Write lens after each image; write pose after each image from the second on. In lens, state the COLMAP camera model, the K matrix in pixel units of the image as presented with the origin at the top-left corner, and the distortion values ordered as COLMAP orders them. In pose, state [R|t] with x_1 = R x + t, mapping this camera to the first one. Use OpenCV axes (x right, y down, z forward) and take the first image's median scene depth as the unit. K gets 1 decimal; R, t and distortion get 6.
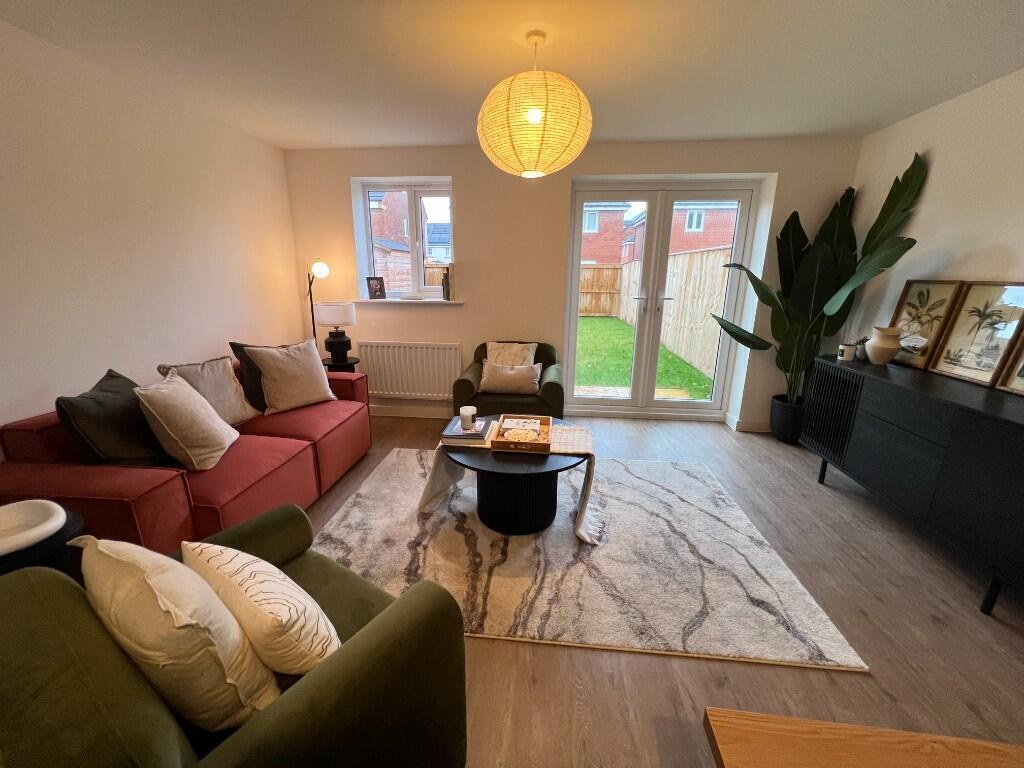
lens RADIAL K [[409.9, 0, 509.8], [0, 409.9, 380.5], [0, 0, 1]] dist [-0.001713, 0.000264]
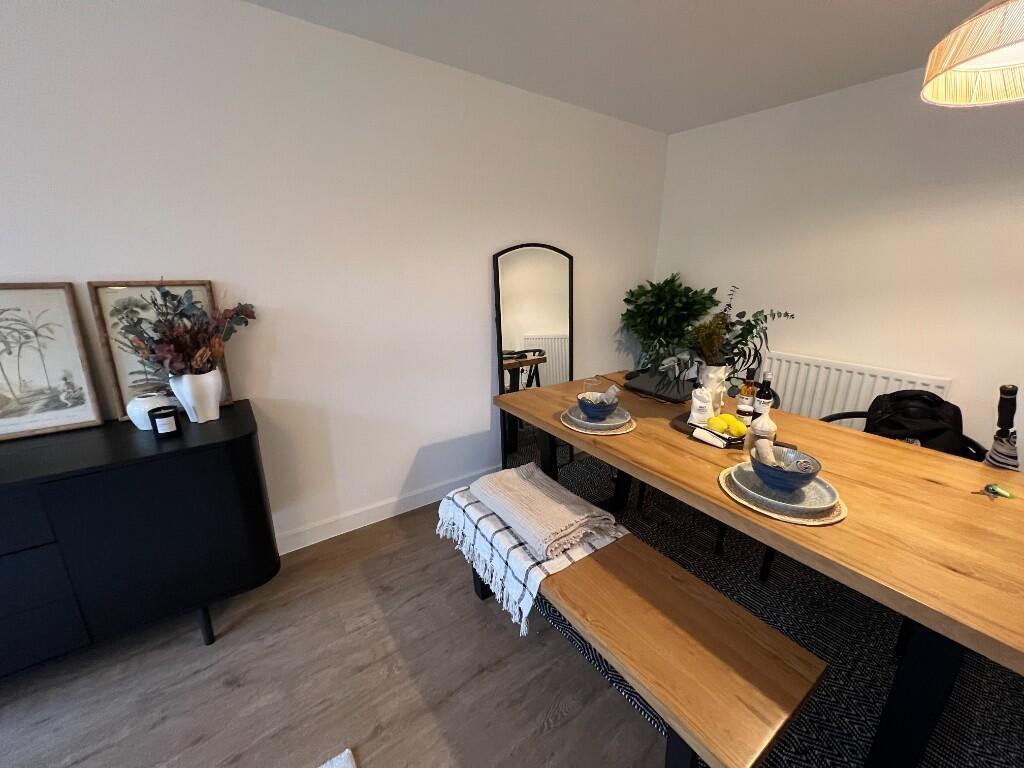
lens RADIAL K [[416.0, 0, 511.5], [0, 416.0, 379.0], [0, 0, 1]] dist [-0.000596, -0.000001]
pose [[-0.656778, -0.213419, 0.723253, 0.131183], [0.181696, 0.886069, 0.426460, -0.176043], [-0.731867, 0.411501, -0.543173, 0.589791]]
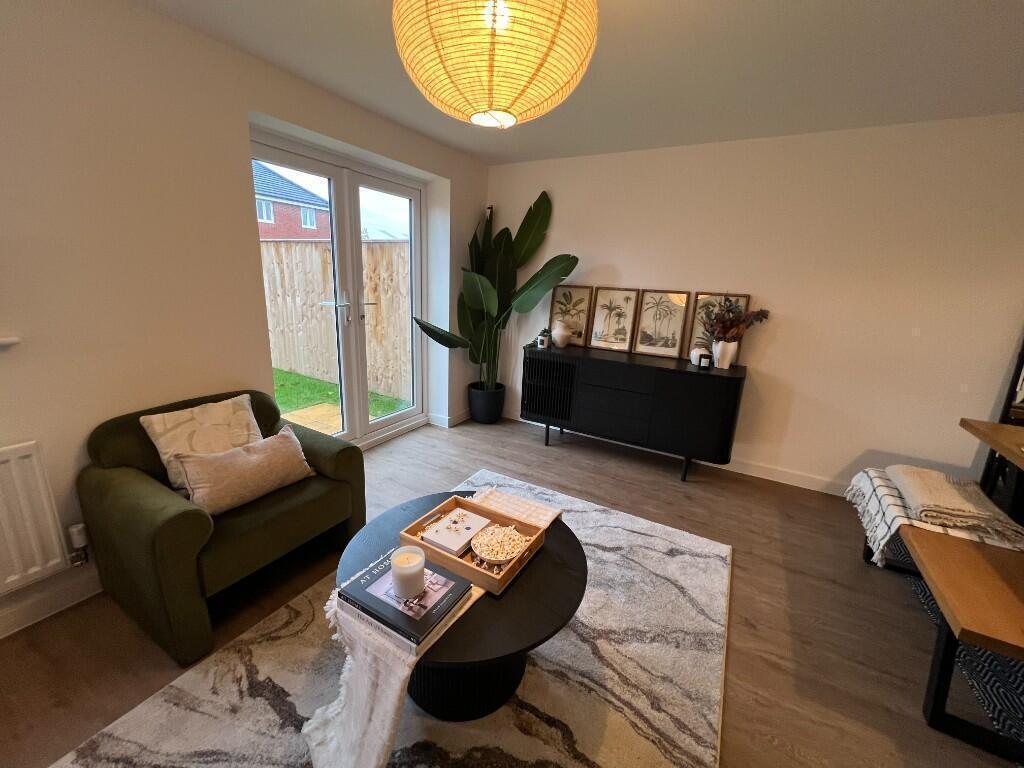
lens RADIAL K [[409.9, 0, 509.8], [0, 409.9, 380.5], [0, 0, 1]] dist [-0.001713, 0.000264]
pose [[0.409296, -0.214650, 0.886793, -0.449366], [0.193765, 0.970212, 0.145411, -0.185626], [-0.891589, 0.112313, 0.438696, 0.646744]]
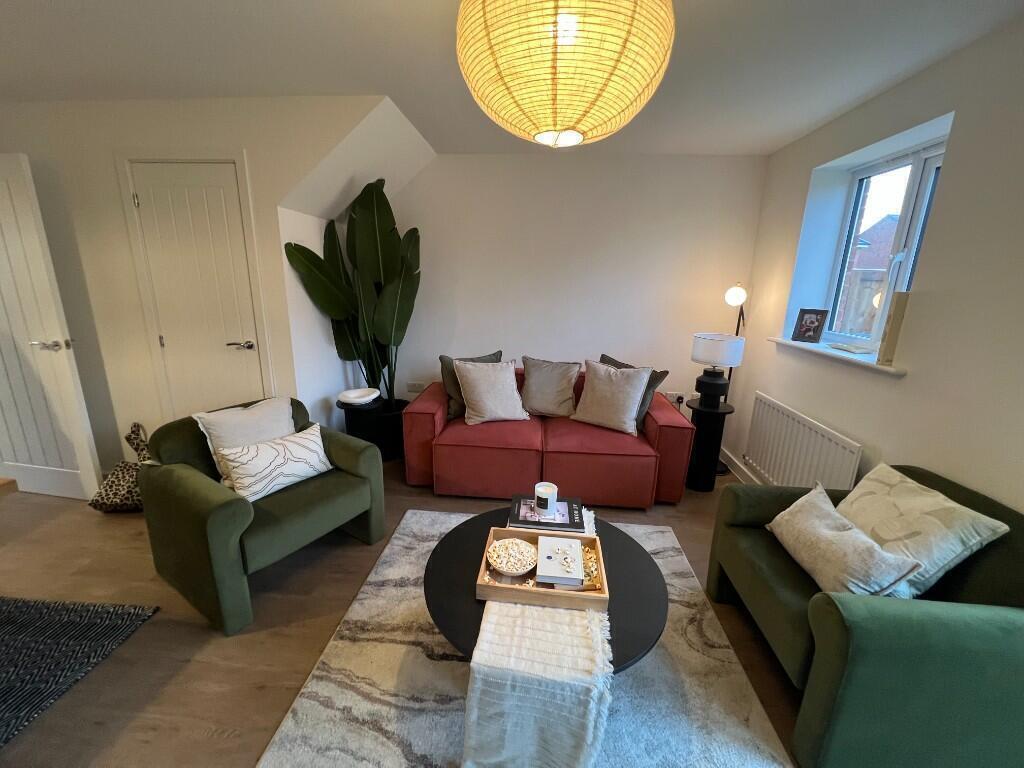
lens RADIAL K [[409.9, 0, 509.8], [0, 409.9, 380.5], [0, 0, 1]] dist [-0.001713, 0.000264]
pose [[0.017267, 0.230960, -0.972810, 0.567469], [-0.280010, 0.935139, 0.217046, -0.250169], [0.959842, 0.268649, 0.080819, 0.827514]]
